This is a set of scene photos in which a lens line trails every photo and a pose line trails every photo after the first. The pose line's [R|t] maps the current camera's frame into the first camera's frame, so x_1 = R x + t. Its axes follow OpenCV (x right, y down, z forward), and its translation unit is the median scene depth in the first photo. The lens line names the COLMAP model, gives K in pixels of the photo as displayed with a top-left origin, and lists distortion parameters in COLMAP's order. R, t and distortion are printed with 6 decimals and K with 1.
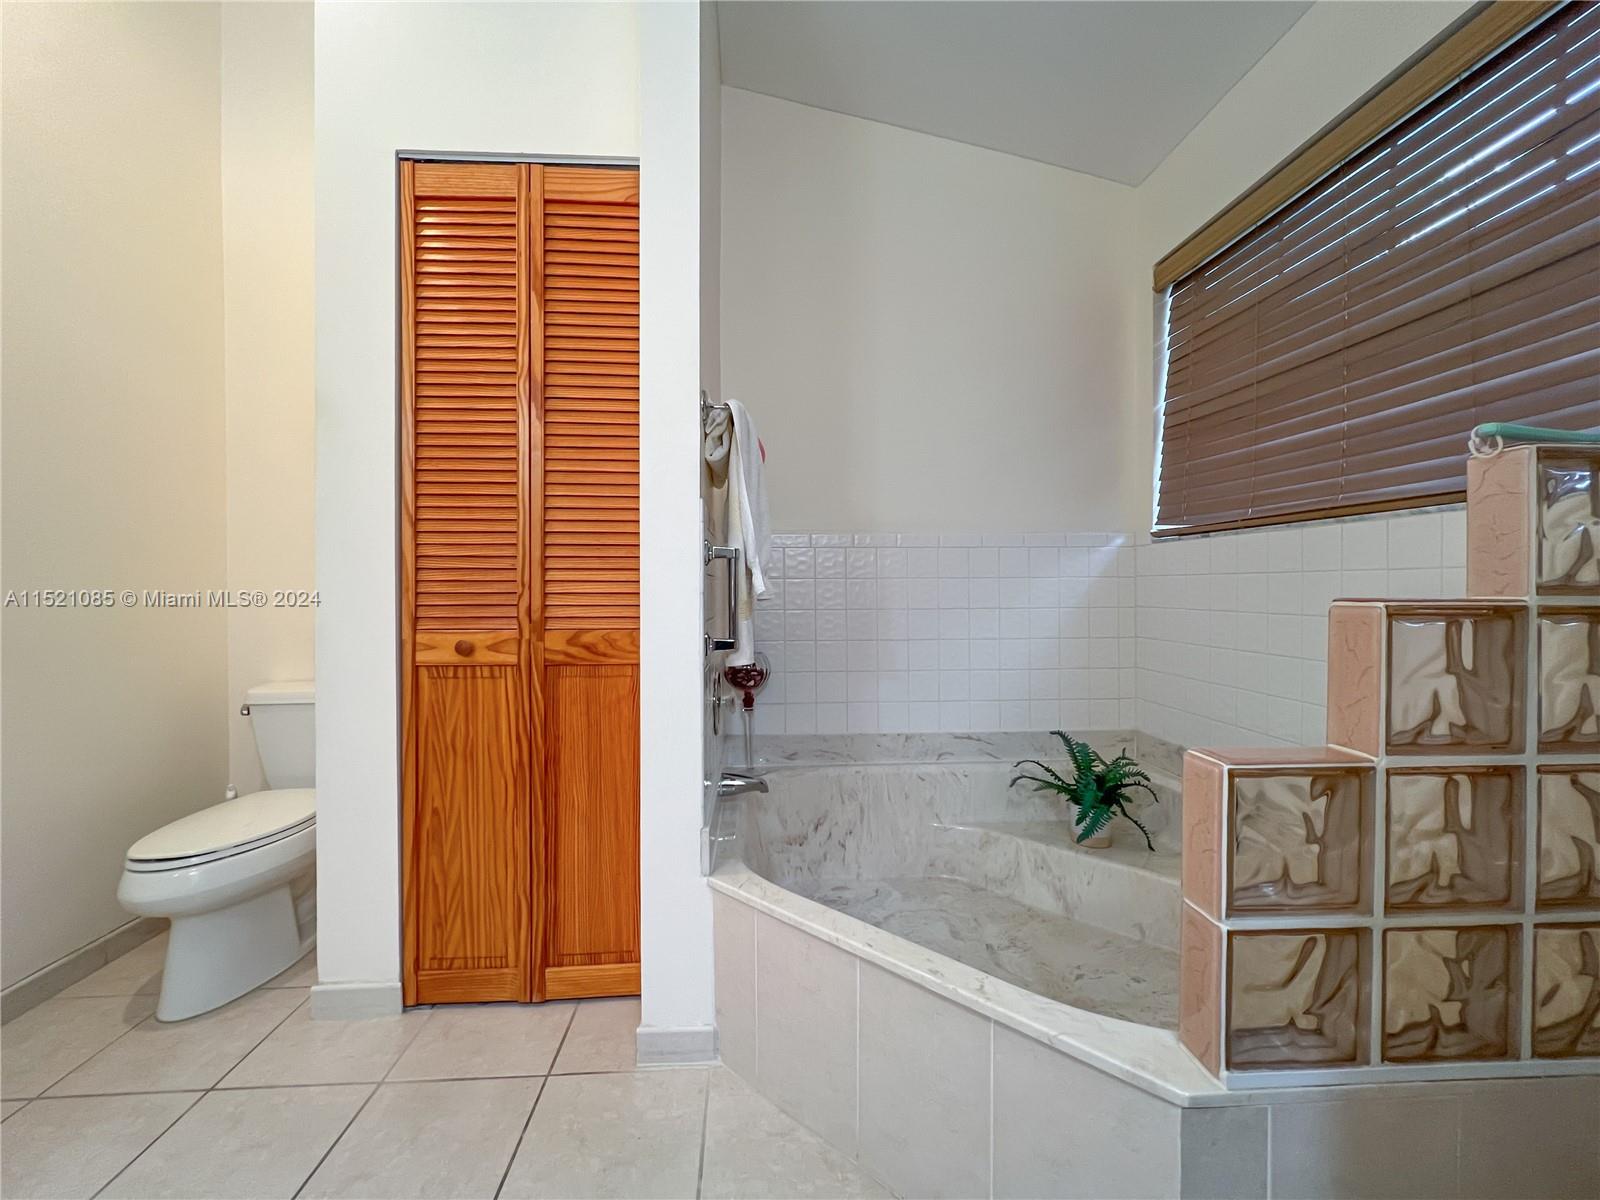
lens RADIAL K [[655.0, 0, 802.8], [0, 655.0, 602.8], [0, 0, 1]] dist [-0.001249, -0.000052]
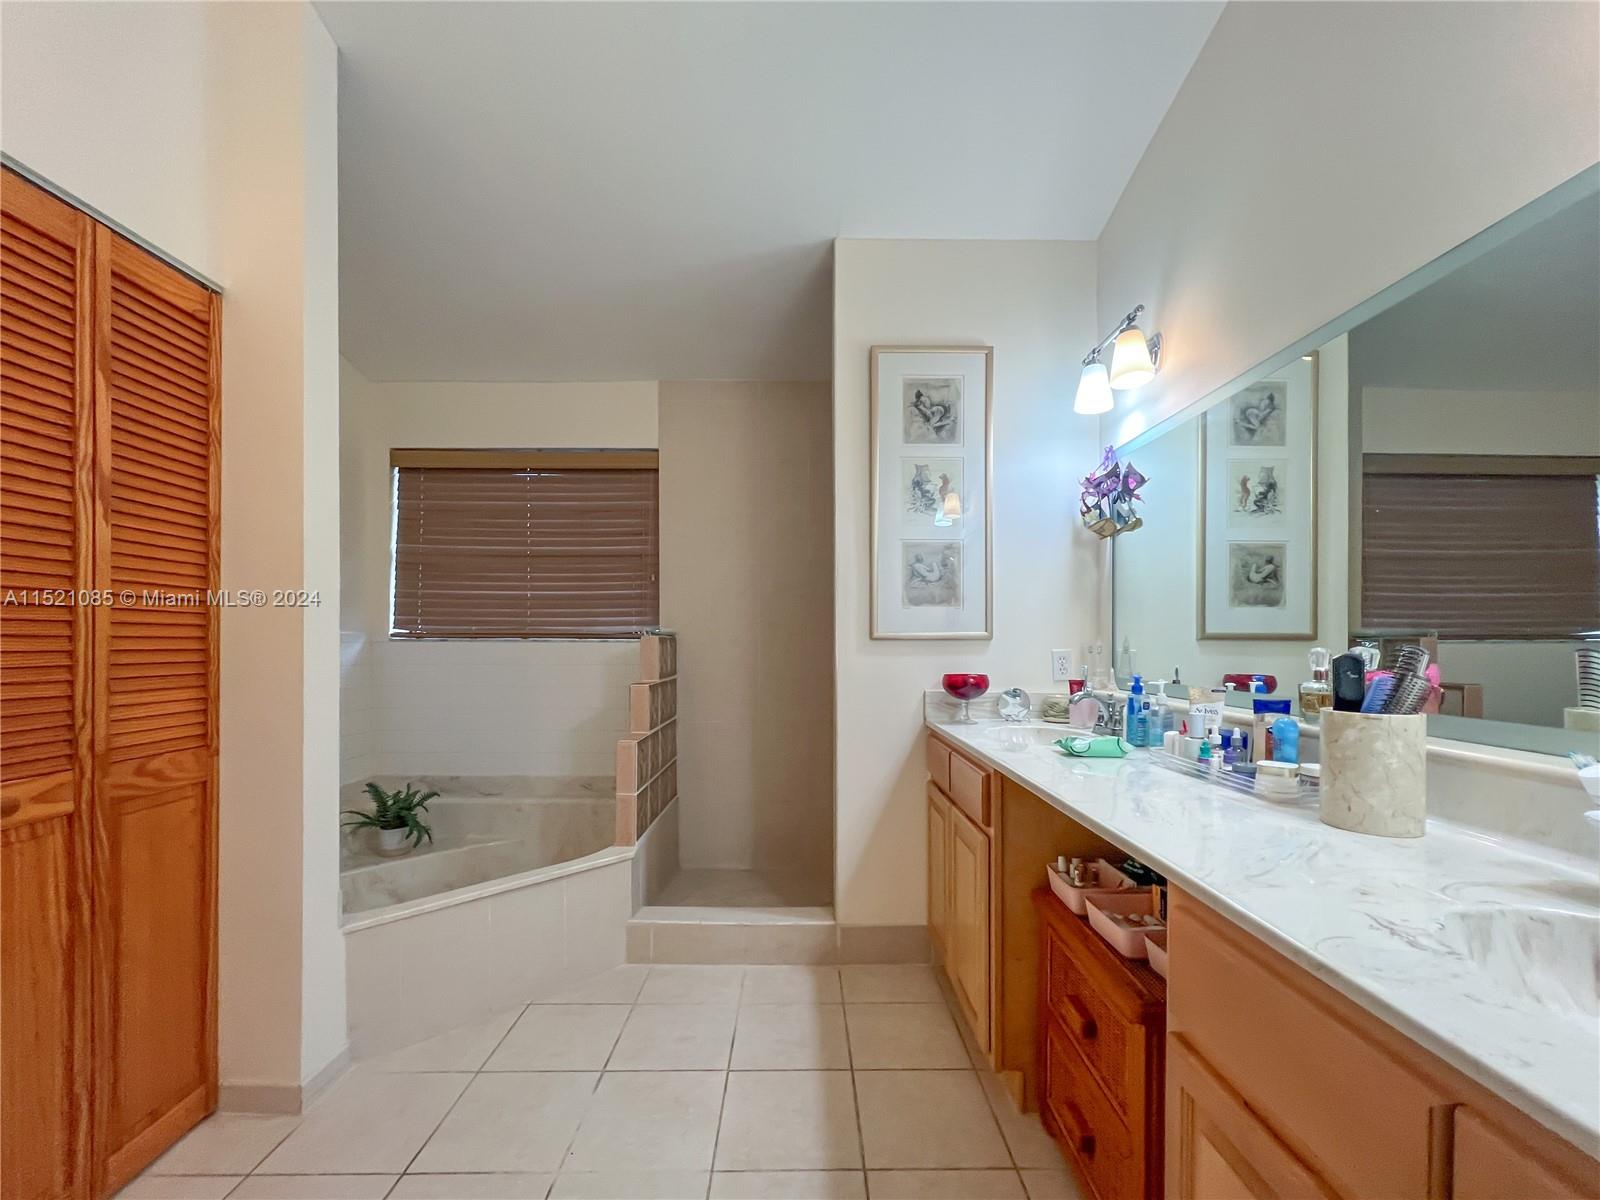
lens RADIAL K [[655.0, 0, 822.4], [0, 655.0, 647.8], [0, 0, 1]] dist [-0.001249, -0.000052]
pose [[0.019921, -0.006525, 0.999780, -1.233009], [0.012885, 0.999897, 0.006269, -0.104846], [-0.999719, 0.012758, 0.020003, 0.042214]]
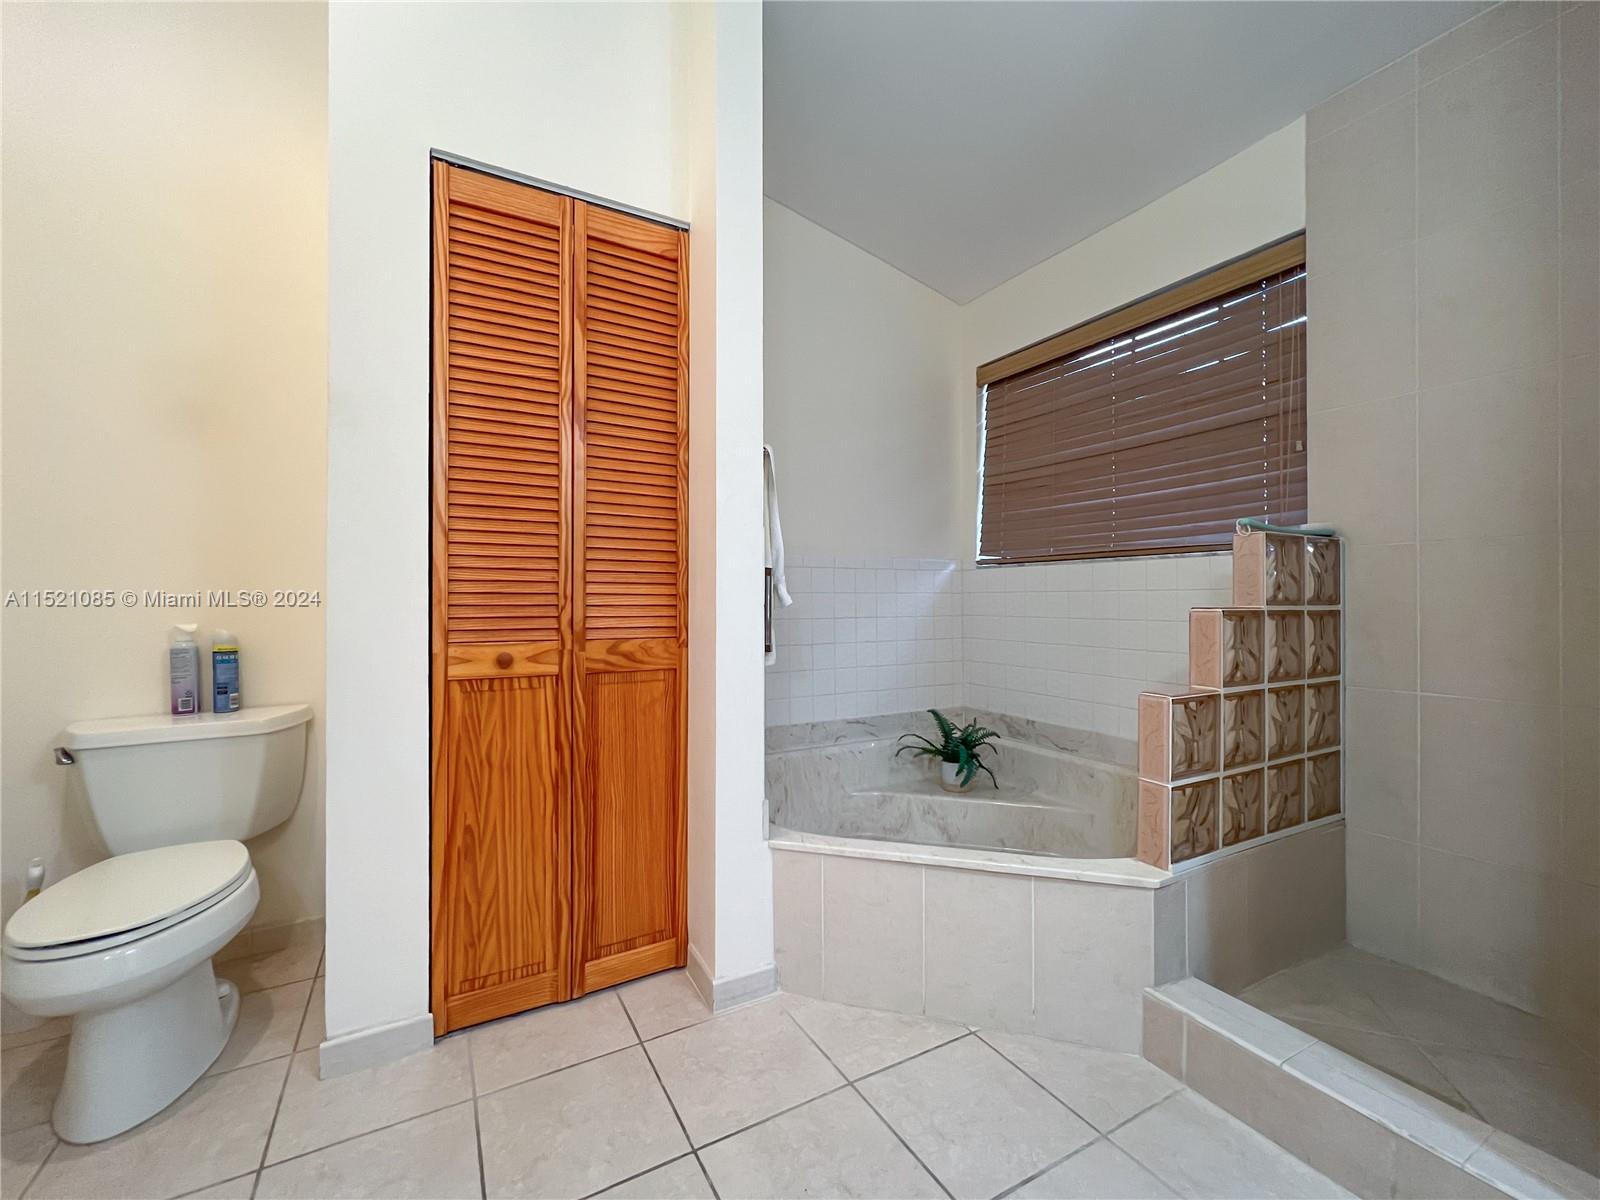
lens RADIAL K [[655.0, 0, 807.4], [0, 655.0, 608.9], [0, 0, 1]] dist [-0.001249, -0.000052]
pose [[0.898341, -0.003355, 0.439286, -0.535678], [0.007836, 0.999934, -0.008389, 0.002521], [-0.439229, 0.010978, 0.898308, -0.104065]]
